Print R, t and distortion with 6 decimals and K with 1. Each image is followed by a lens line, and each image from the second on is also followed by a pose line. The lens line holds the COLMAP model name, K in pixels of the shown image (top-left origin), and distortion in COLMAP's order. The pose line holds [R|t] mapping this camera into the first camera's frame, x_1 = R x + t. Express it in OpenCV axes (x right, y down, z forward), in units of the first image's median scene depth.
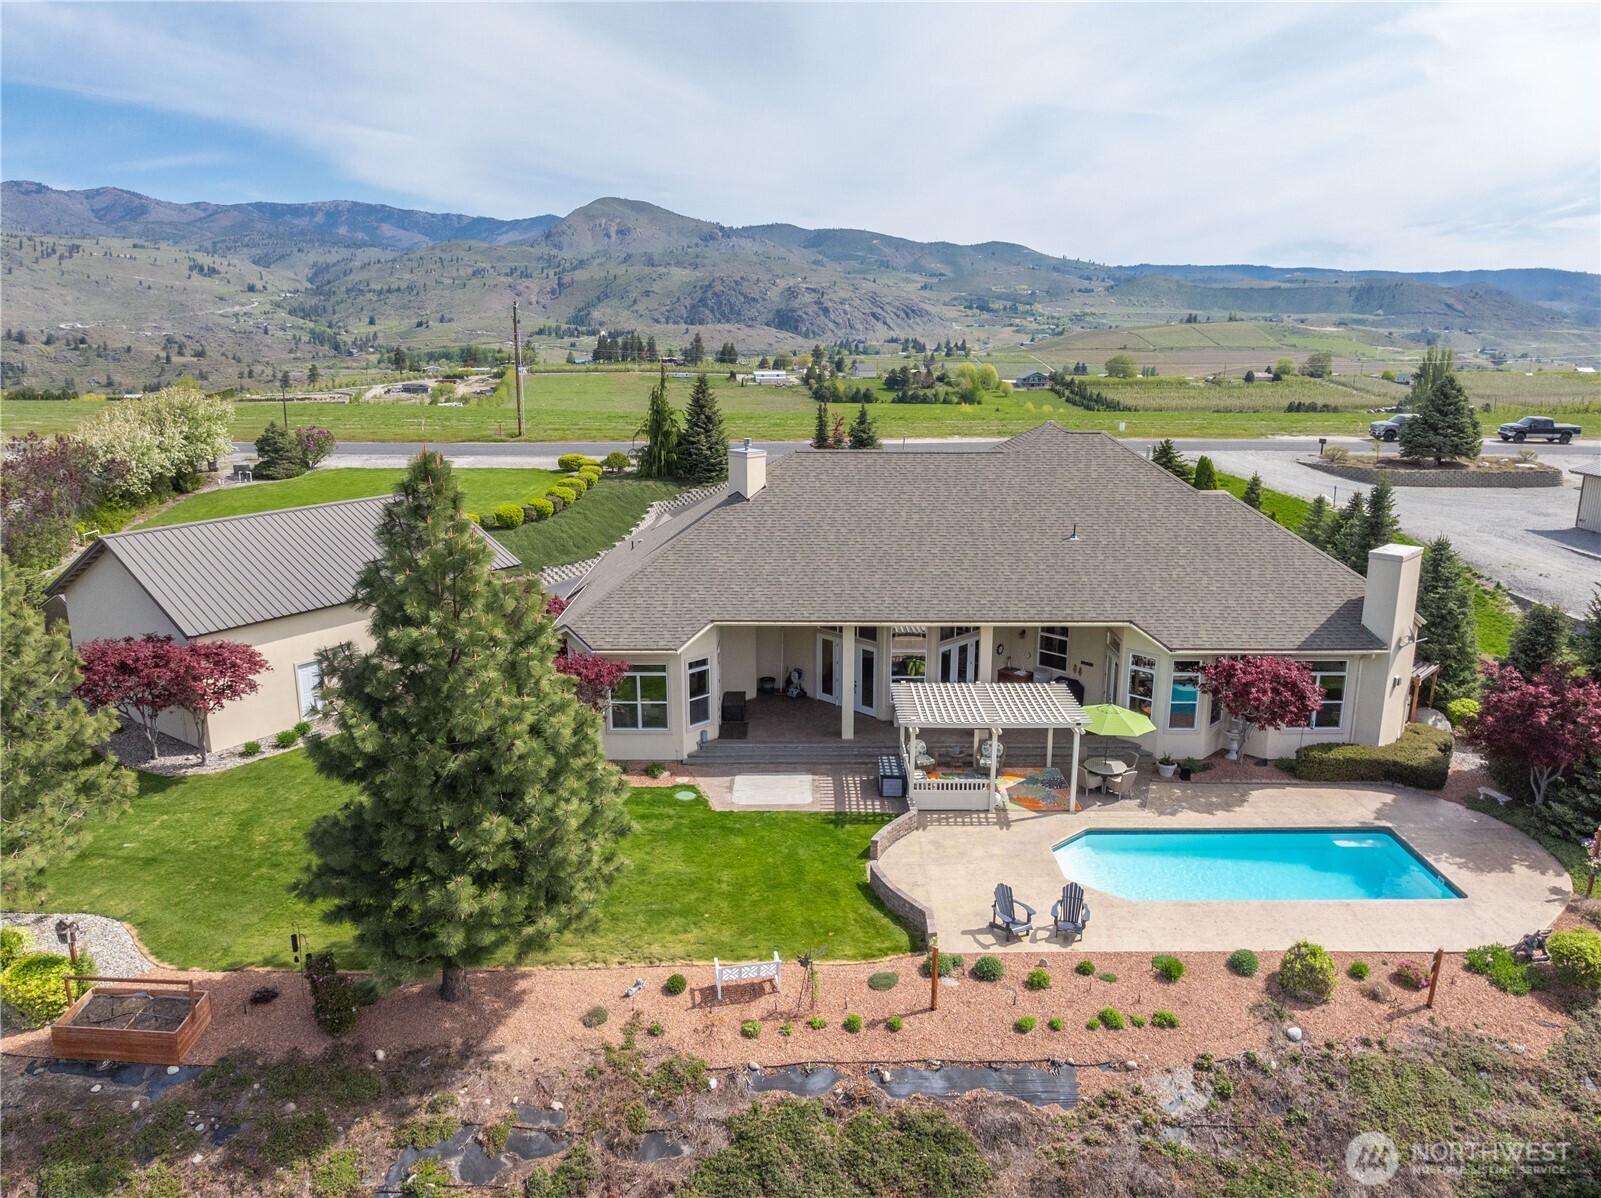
lens RADIAL K [[1128.9, 0, 798.9], [0, 1128.9, 595.4], [0, 0, 1]] dist [-0.057931, 0.030065]
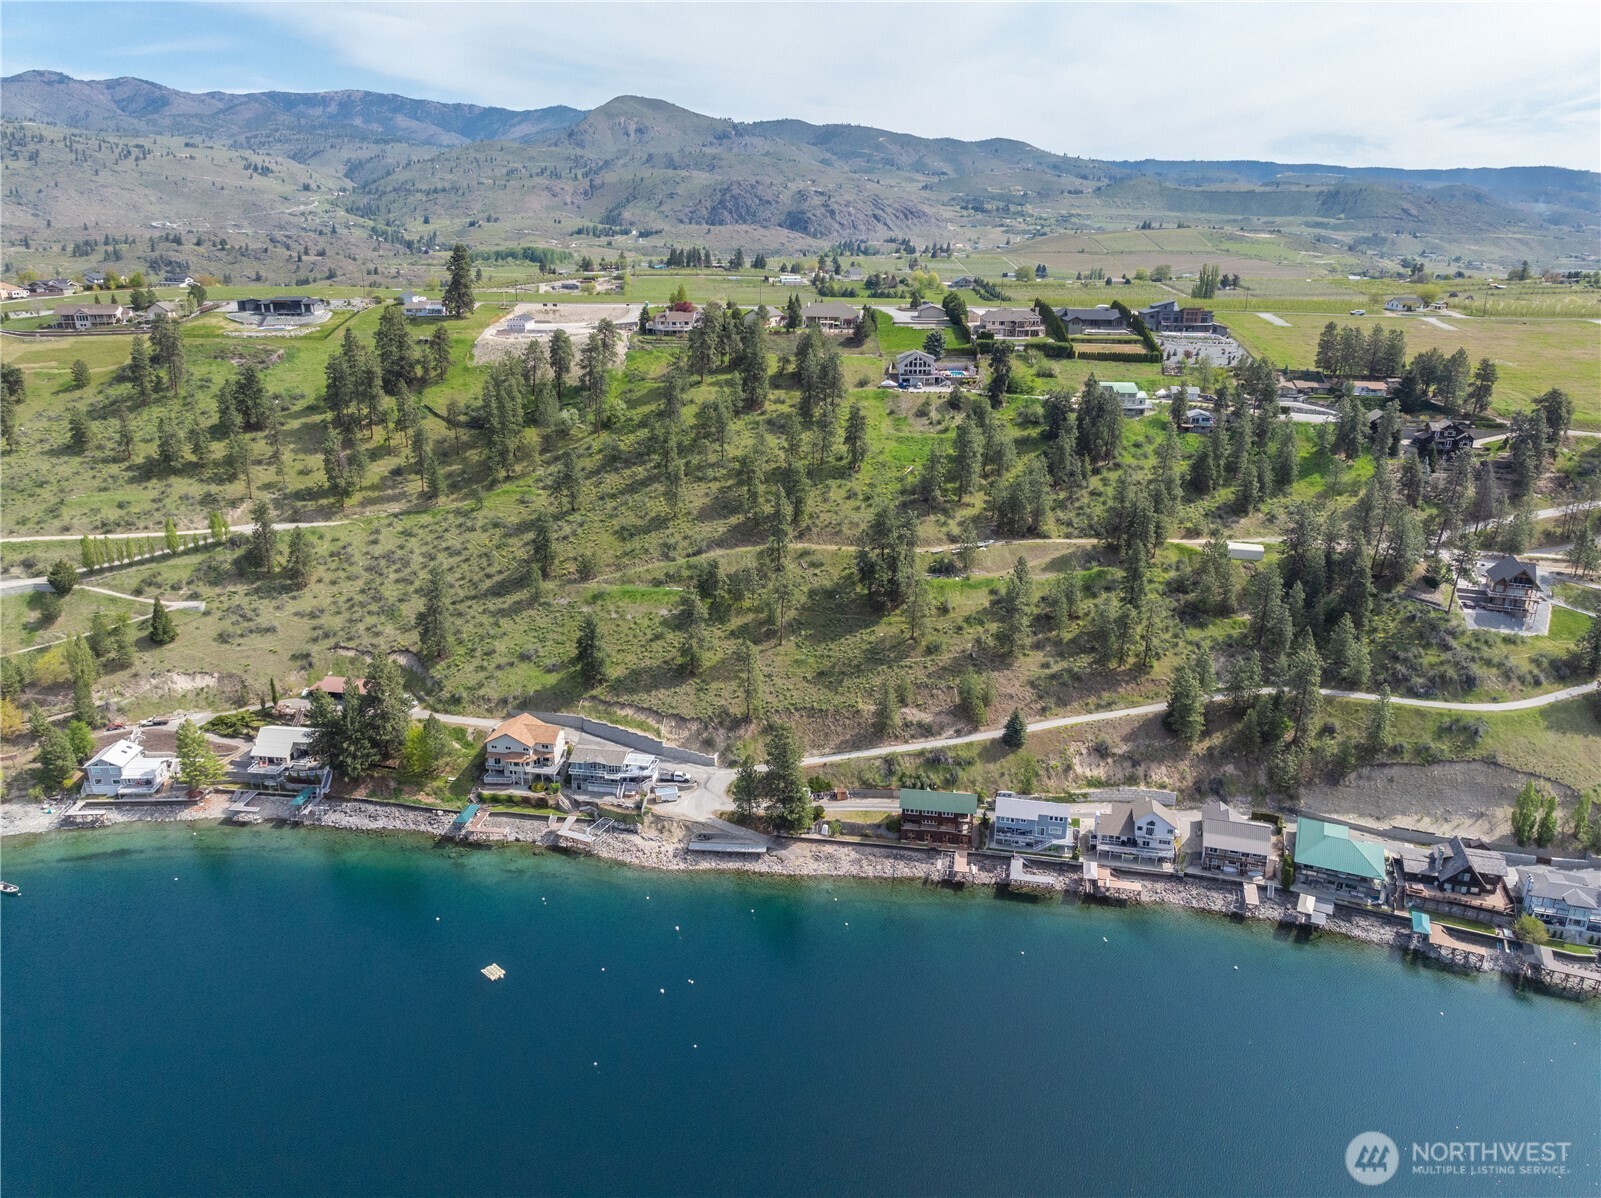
lens RADIAL K [[1128.9, 0, 804.2], [0, 1128.9, 605.0], [0, 0, 1]] dist [-0.057931, 0.030065]
pose [[0.999980, 0.006273, -0.000398, -0.003433], [-0.006203, 0.995098, 0.098701, 0.097265], [0.001016, -0.098696, 0.995117, -0.575889]]
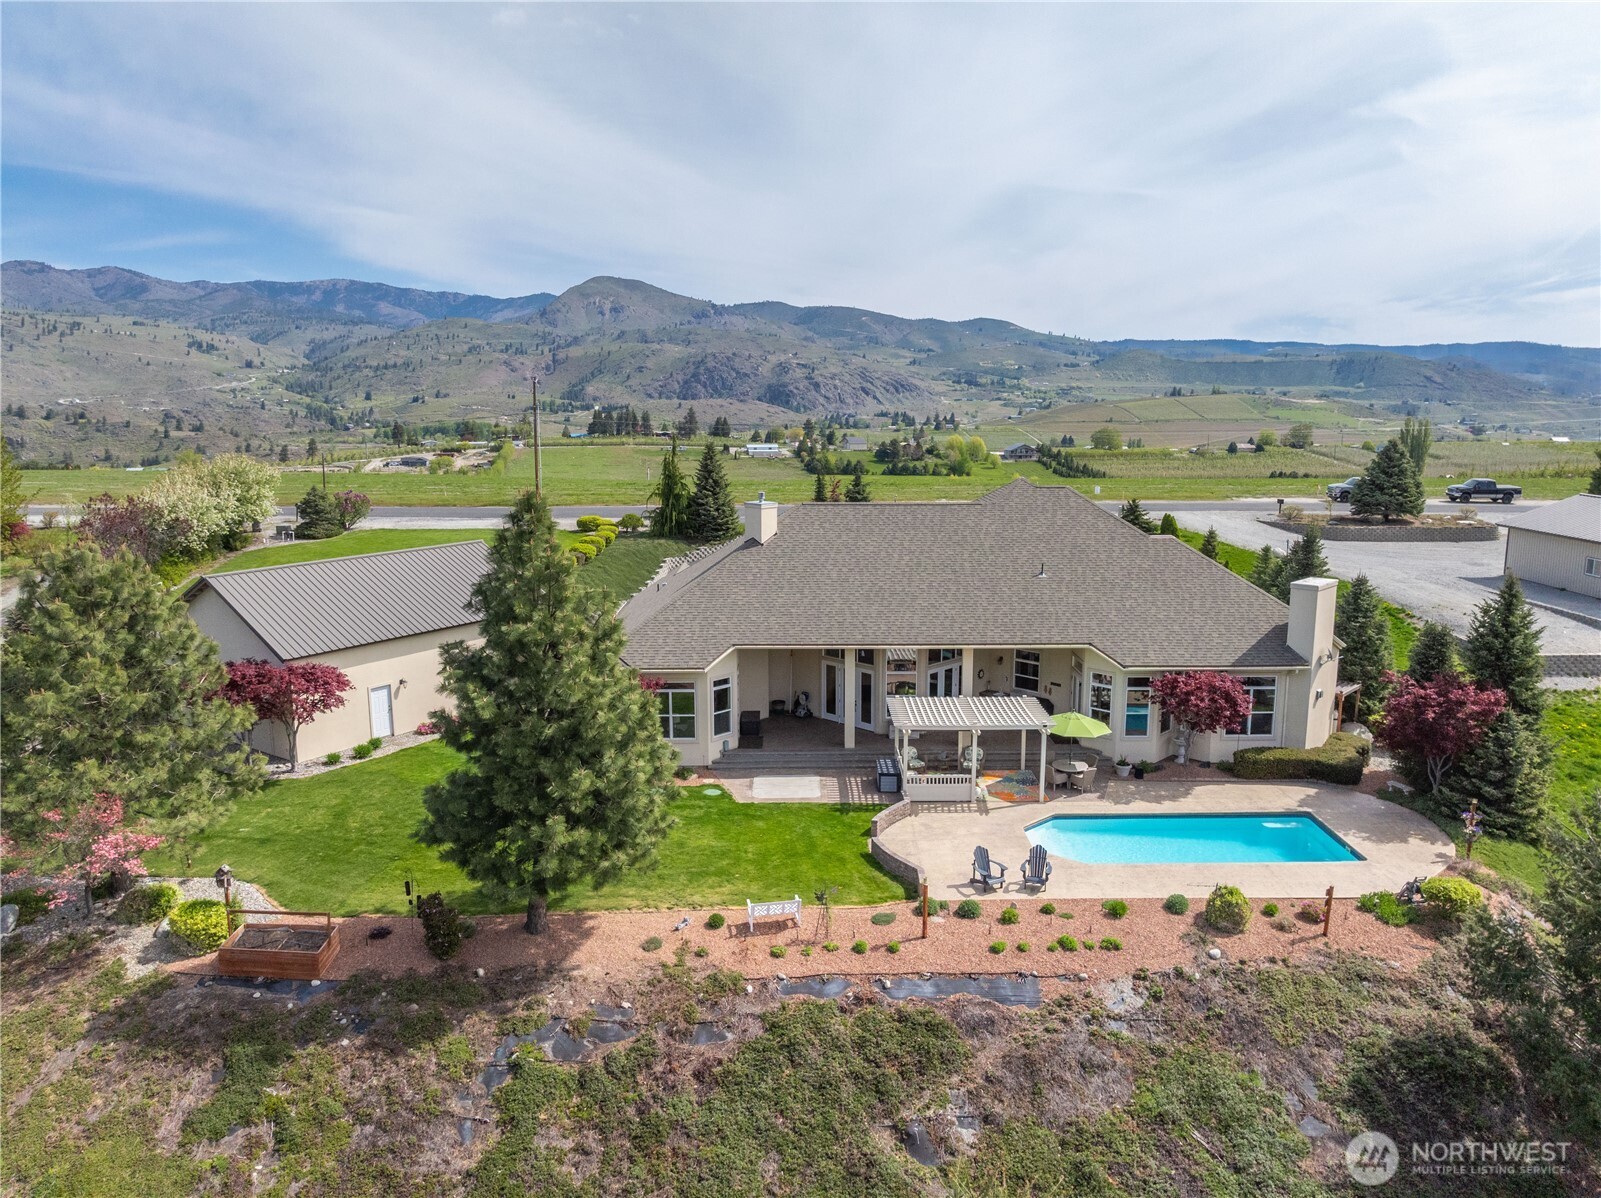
lens RADIAL K [[1128.9, 0, 798.6], [0, 1128.9, 594.4], [0, 0, 1]] dist [-0.057931, 0.030065]
pose [[0.999966, -0.003876, 0.007229, -0.000878], [0.004335, 0.997900, -0.064629, 0.002287], [-0.006964, 0.064659, 0.997883, -0.008617]]
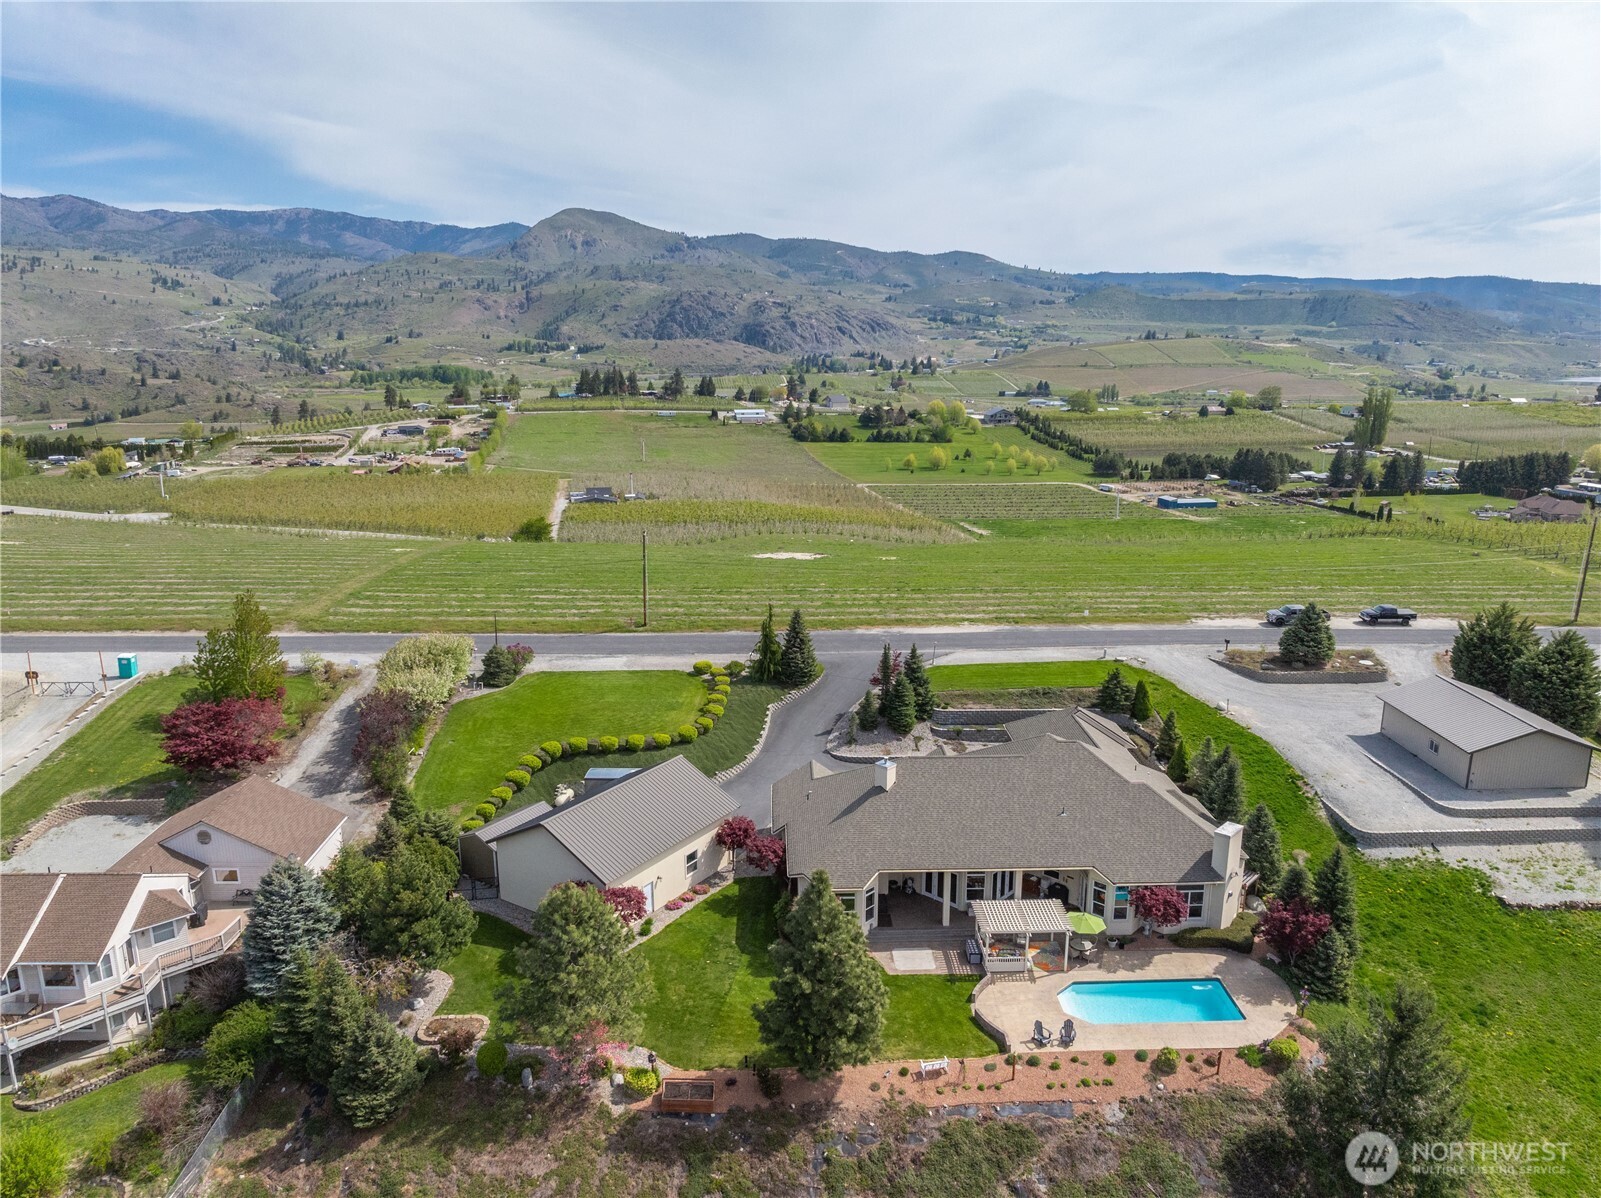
lens RADIAL K [[1128.9, 0, 799.3], [0, 1128.9, 592.0], [0, 0, 1]] dist [-0.057931, 0.030065]
pose [[0.999491, -0.007816, 0.030929, -0.013339], [0.008034, 0.999944, -0.006914, -0.021921], [-0.030873, 0.007159, 0.999498, -0.045847]]
